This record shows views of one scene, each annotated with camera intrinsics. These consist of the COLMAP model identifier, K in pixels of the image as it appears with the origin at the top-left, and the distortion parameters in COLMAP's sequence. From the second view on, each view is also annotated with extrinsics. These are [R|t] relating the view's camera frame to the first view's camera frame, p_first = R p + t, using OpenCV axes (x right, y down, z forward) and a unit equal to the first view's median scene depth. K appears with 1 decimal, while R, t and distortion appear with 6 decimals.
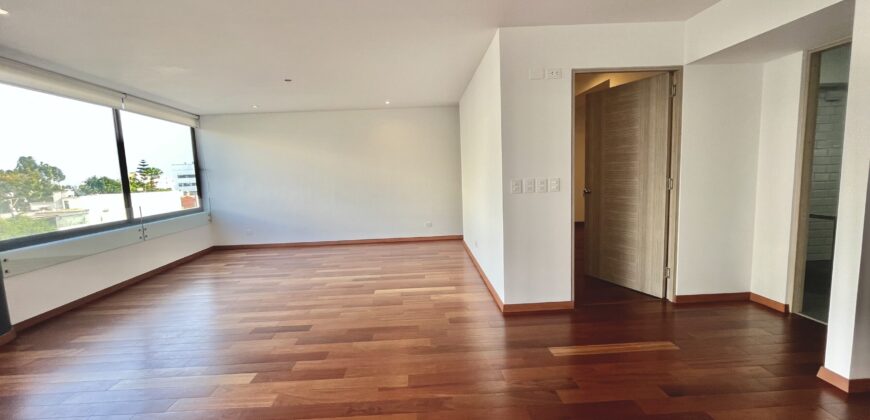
lens RADIAL K [[352.2, 0, 433.0], [0, 352.2, 207.7], [0, 0, 1]] dist [-0.004713, 0.000300]
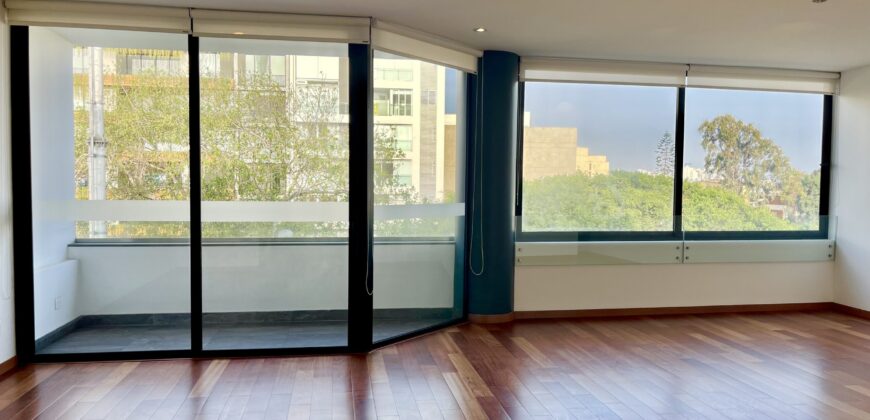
lens RADIAL K [[665.0, 0, 440.9], [0, 665.0, 218.1], [0, 0, 1]] dist [0.039080, -0.052928]
pose [[0.122196, 0.093532, -0.988089, 0.461101], [-0.115278, 0.990149, 0.079470, -0.049635], [0.985789, 0.104194, 0.131774, 0.303721]]
